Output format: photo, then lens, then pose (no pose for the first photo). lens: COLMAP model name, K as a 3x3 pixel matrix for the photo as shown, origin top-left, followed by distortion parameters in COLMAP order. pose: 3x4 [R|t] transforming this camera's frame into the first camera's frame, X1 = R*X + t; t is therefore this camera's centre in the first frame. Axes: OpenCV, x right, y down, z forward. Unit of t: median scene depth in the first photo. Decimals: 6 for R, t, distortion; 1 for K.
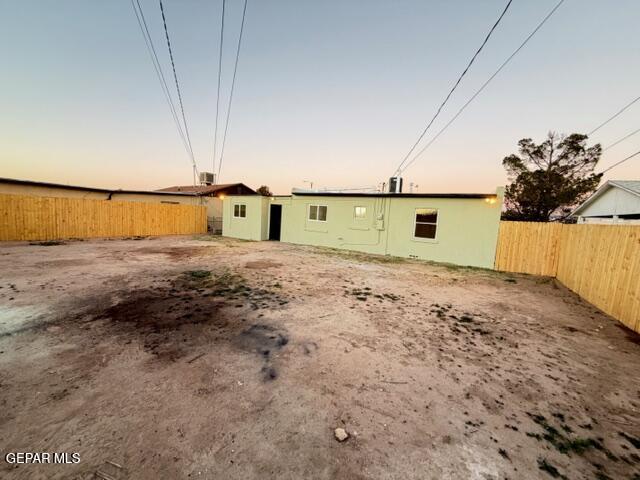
lens RADIAL K [[254.8, 0, 318.4], [0, 254.8, 240.6], [0, 0, 1]] dist [0.001189, 0.000274]
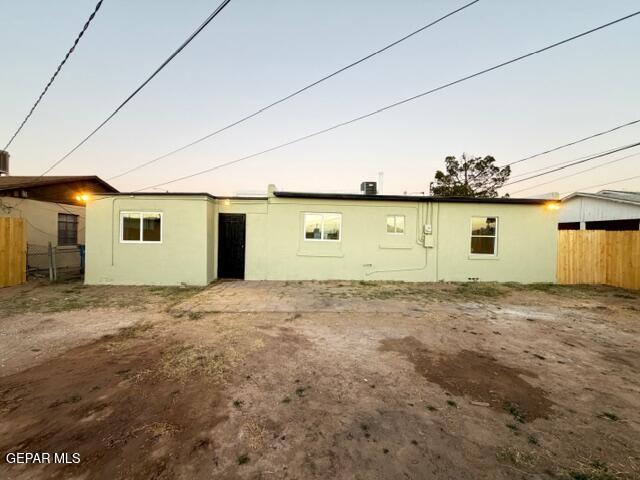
lens RADIAL K [[254.8, 0, 318.4], [0, 254.8, 240.6], [0, 0, 1]] dist [0.001189, 0.000274]
pose [[0.827437, -0.056422, 0.558716, -0.326733], [0.085676, 0.995976, -0.026303, -0.054790], [-0.554984, 0.069633, 0.828942, 0.456340]]
